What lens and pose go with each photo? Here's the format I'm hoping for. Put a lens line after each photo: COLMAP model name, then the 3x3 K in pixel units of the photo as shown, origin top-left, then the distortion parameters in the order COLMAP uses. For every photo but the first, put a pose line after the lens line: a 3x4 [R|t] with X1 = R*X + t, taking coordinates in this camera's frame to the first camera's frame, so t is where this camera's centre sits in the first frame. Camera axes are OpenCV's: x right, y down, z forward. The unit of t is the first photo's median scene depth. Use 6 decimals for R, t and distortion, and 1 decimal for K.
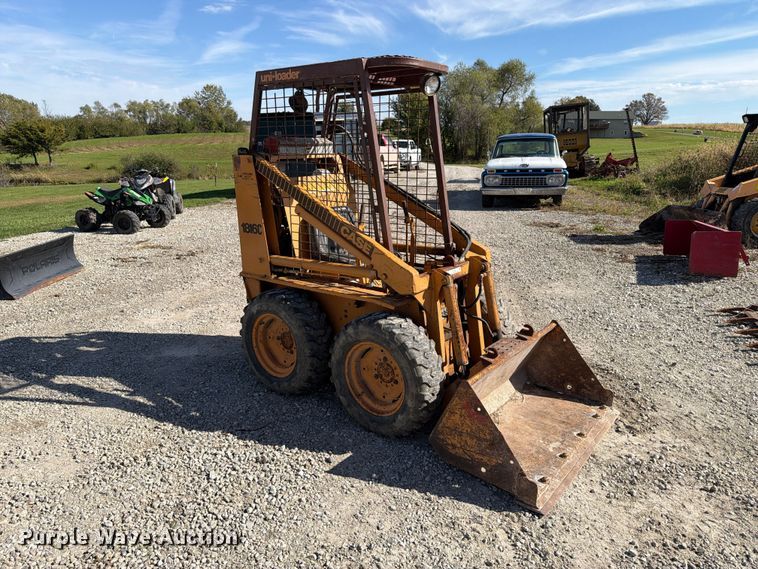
lens RADIAL K [[526.5, 0, 379.0], [0, 526.5, 284.5], [0, 0, 1]] dist [0.073036, -0.075236]
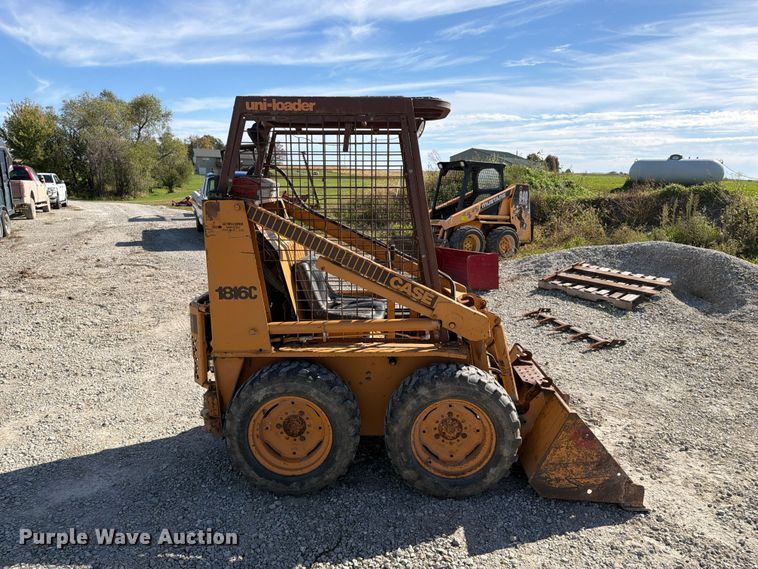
lens RADIAL K [[525.4, 0, 379.0], [0, 525.4, 284.5], [0, 0, 1]] dist [0.059787, -0.084672]
pose [[0.802044, -0.106338, 0.587723, -0.119789], [0.143717, 0.989471, -0.017097, -0.017075], [-0.579716, 0.098178, 0.808882, 0.057872]]
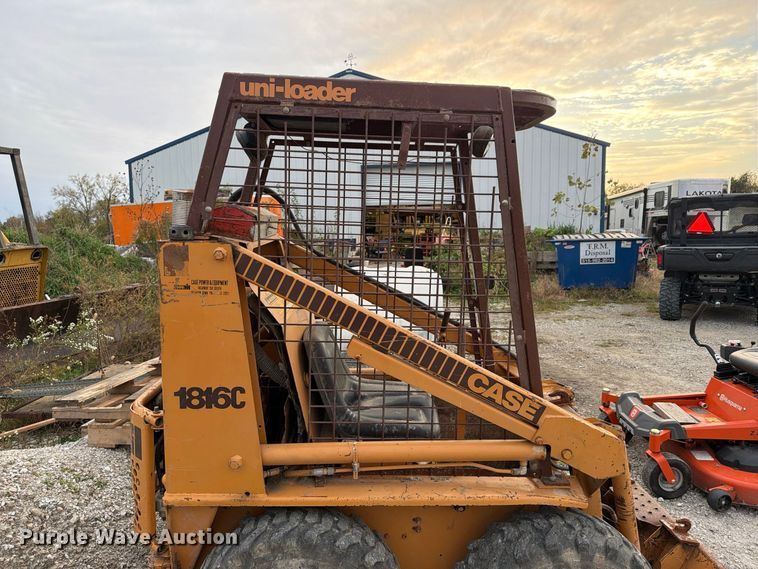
lens RADIAL K [[527.1, 0, 383.0], [0, 527.1, 280.7], [0, 0, 1]] dist [0.104831, -0.182224]
pose [[0.755694, -0.048376, 0.653135, -0.096541], [0.126292, 0.989315, -0.072847, -0.034949], [-0.642632, 0.137536, 0.753729, 0.123909]]
